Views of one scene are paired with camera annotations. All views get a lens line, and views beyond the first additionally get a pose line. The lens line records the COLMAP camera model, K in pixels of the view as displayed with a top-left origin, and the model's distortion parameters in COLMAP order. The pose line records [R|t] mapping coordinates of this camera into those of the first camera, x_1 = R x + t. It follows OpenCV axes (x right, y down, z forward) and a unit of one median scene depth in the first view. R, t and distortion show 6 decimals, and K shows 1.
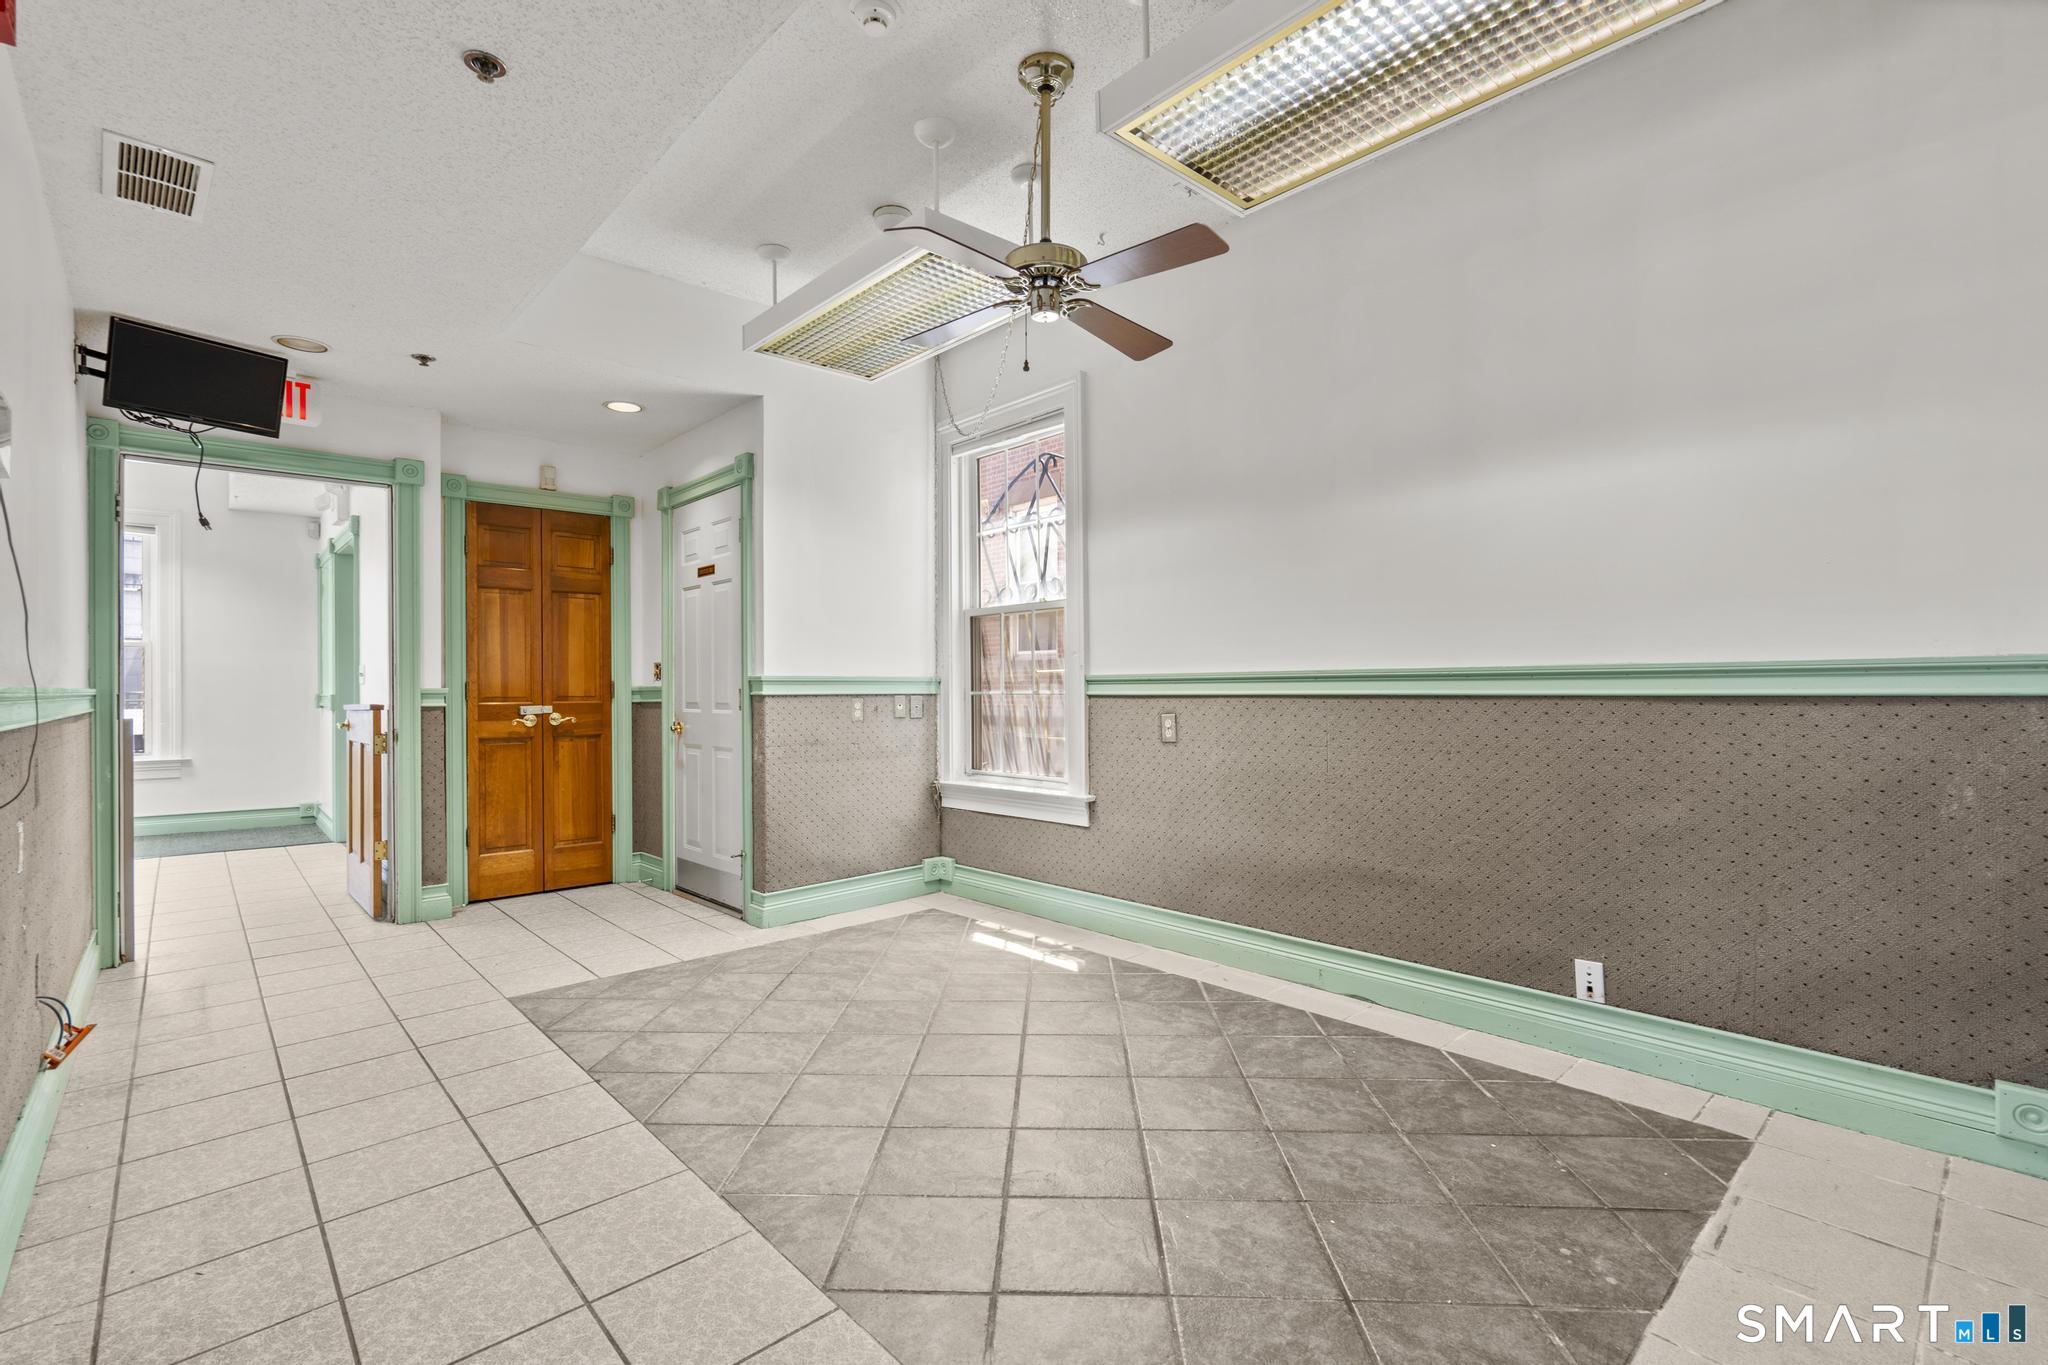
lens RADIAL K [[919.9, 0, 1017.5], [0, 919.9, 687.1], [0, 0, 1]] dist [-0.010309, 0.006217]
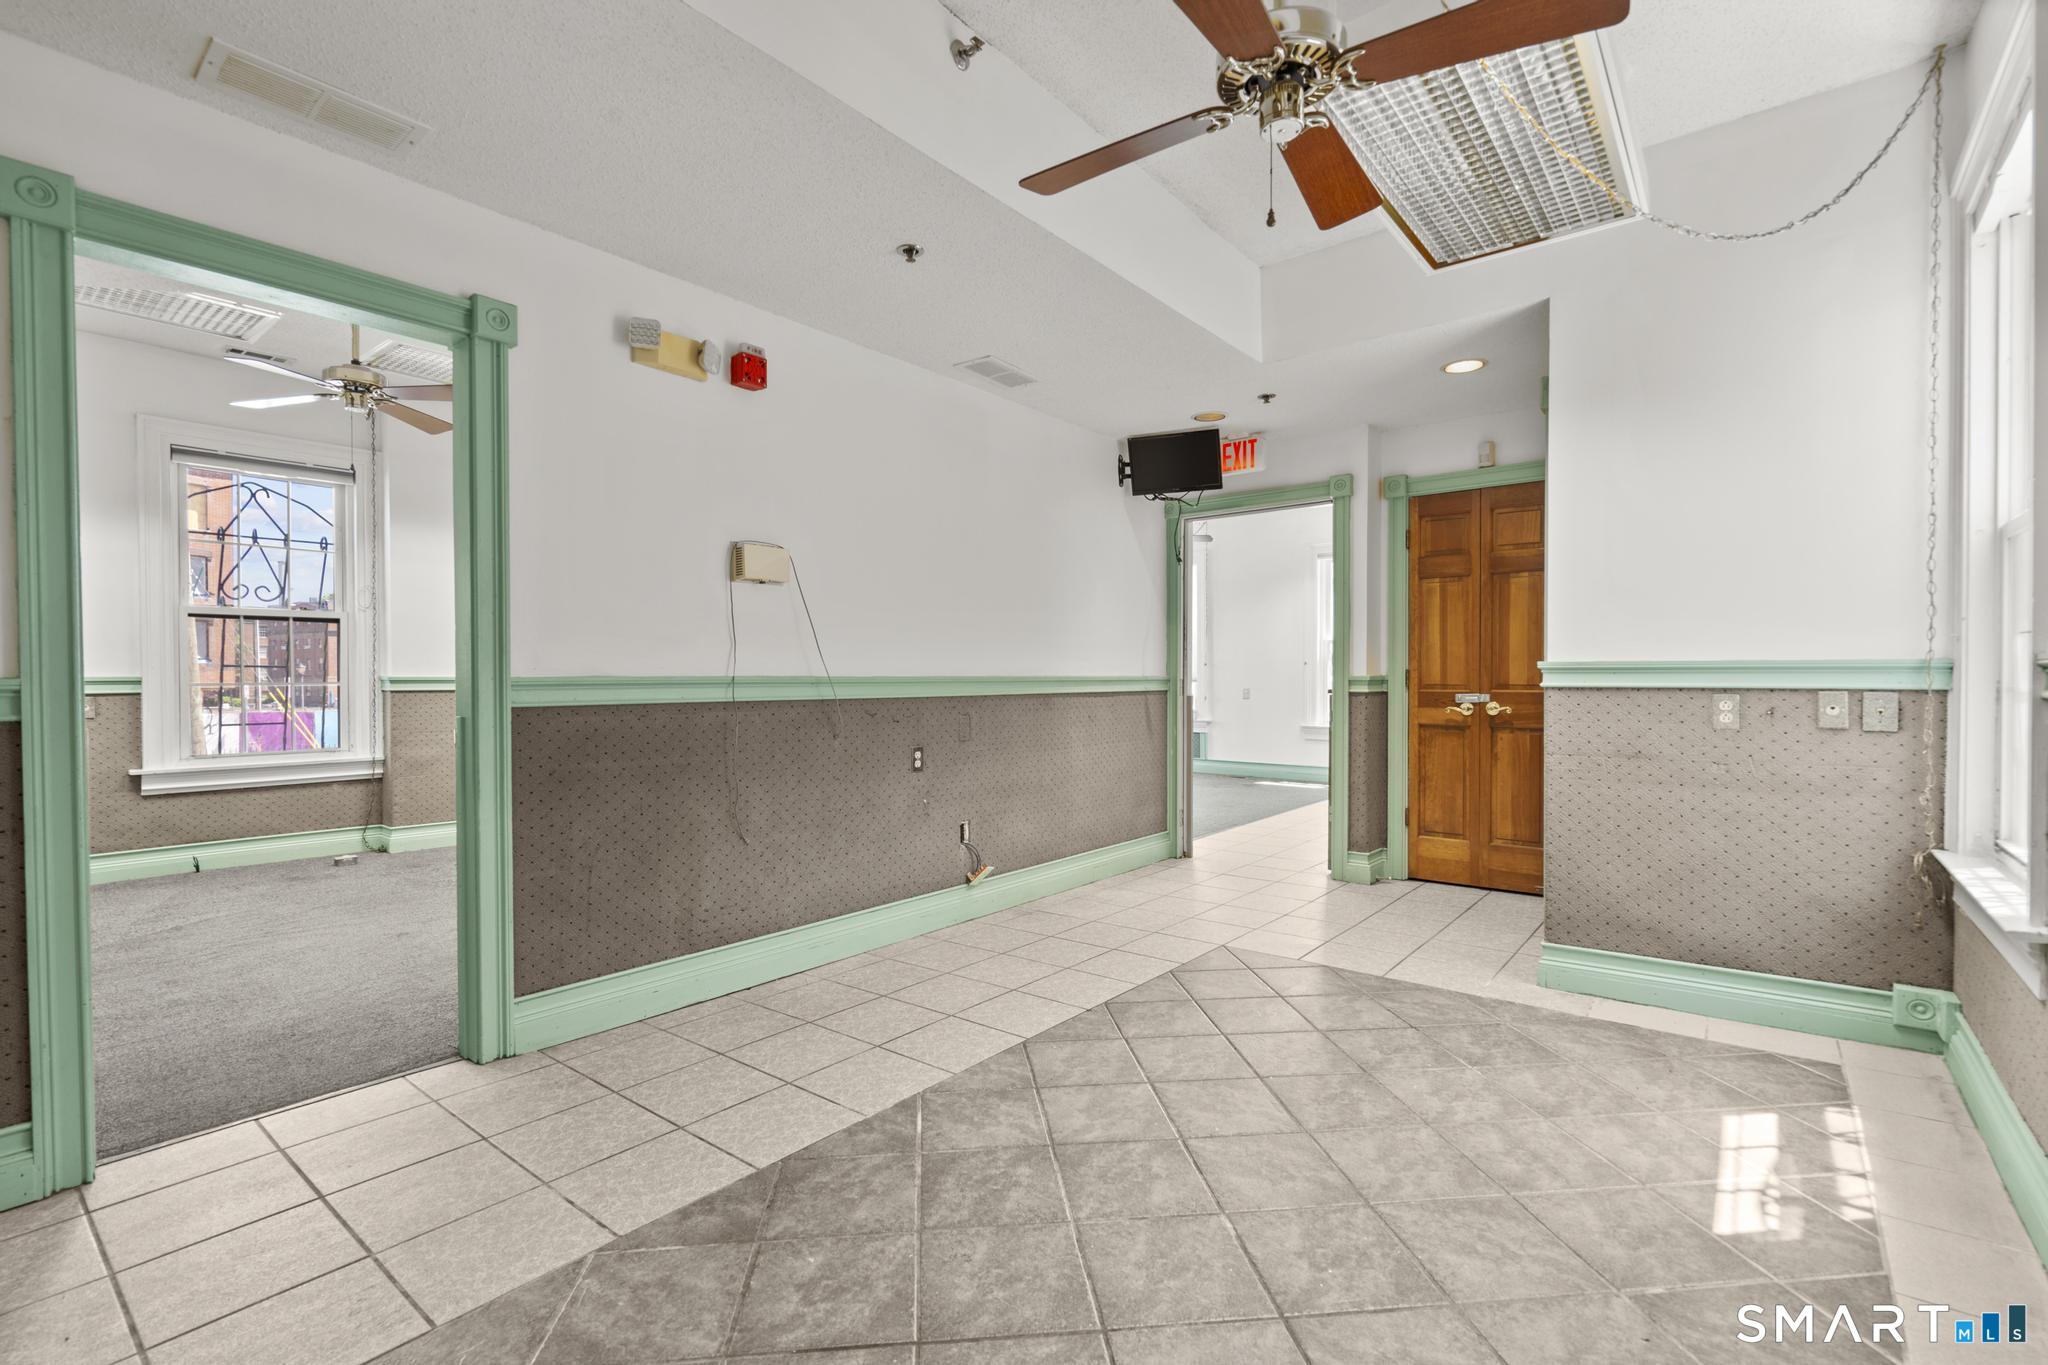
lens RADIAL K [[919.9, 0, 1017.5], [0, 919.9, 687.1], [0, 0, 1]] dist [-0.010309, 0.006217]
pose [[0.151541, 0.016945, -0.988306, 0.425691], [0.001910, 0.999846, 0.017436, -0.005555], [0.988449, -0.004530, 0.151485, 0.447633]]
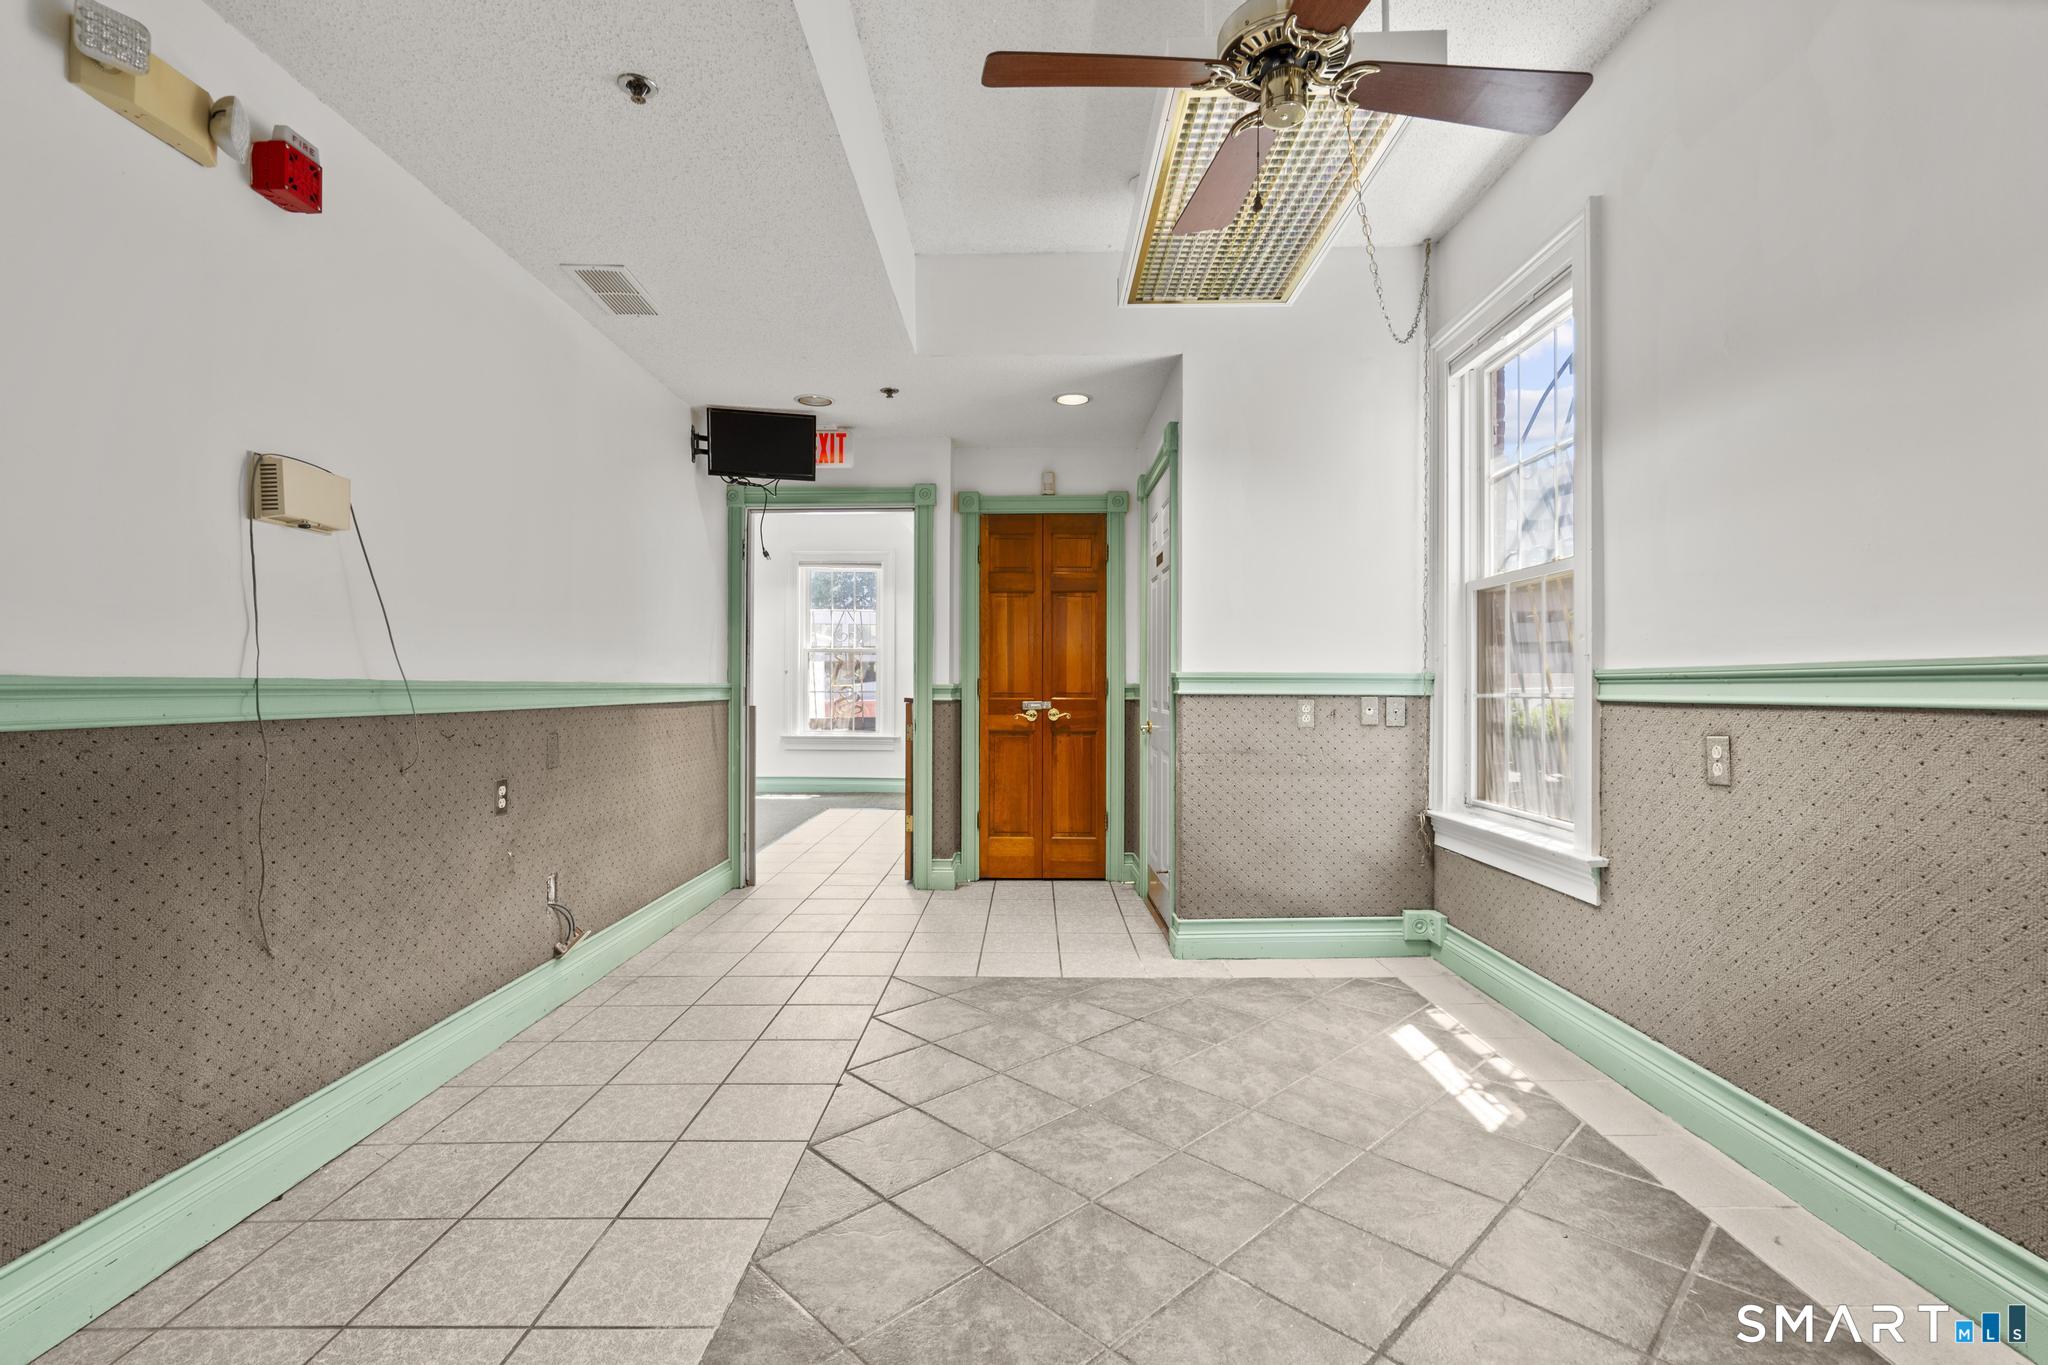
lens RADIAL K [[919.9, 0, 1017.5], [0, 919.9, 687.1], [0, 0, 1]] dist [-0.010309, 0.006217]
pose [[0.729613, 0.007716, -0.683817, 0.215143], [-0.005718, 0.999970, 0.005181, -0.001781], [0.683837, 0.000130, 0.729635, 0.253001]]
